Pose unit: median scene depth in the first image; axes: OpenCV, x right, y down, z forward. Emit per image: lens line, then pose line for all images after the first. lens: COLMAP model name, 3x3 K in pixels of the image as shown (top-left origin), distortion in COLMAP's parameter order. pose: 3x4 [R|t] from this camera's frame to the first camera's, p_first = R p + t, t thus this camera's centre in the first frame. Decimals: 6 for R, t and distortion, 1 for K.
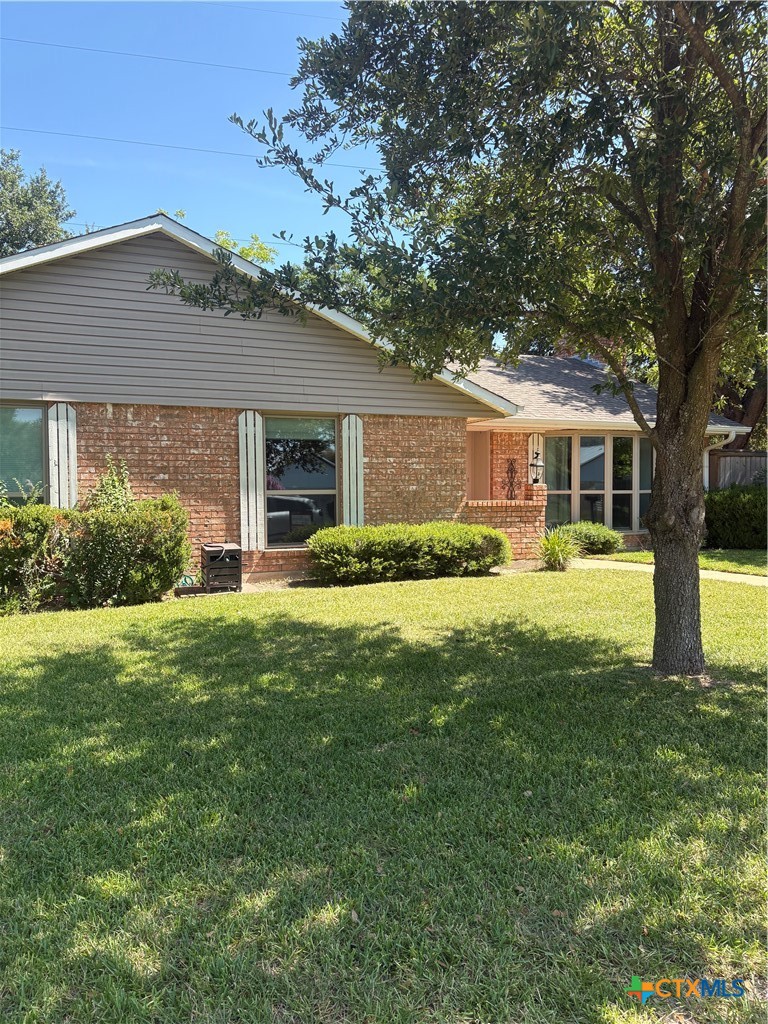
lens RADIAL K [[760.4, 0, 377.4], [0, 760.4, 510.3], [0, 0, 1]] dist [0.037949, -0.050134]
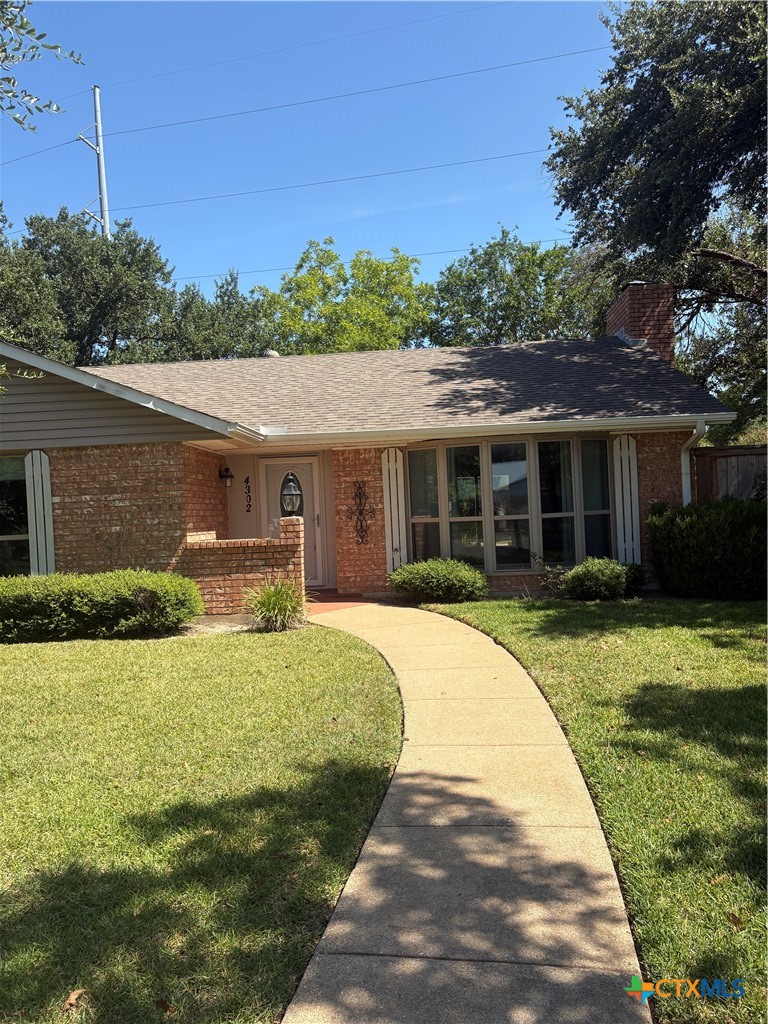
lens RADIAL K [[760.4, 0, 385.9], [0, 760.4, 515.5], [0, 0, 1]] dist [0.037949, -0.050134]
pose [[0.900564, -0.030918, -0.433622, 0.687452], [0.027715, 0.999522, -0.013708, -0.024315], [0.433838, 0.000327, 0.900991, 0.355247]]
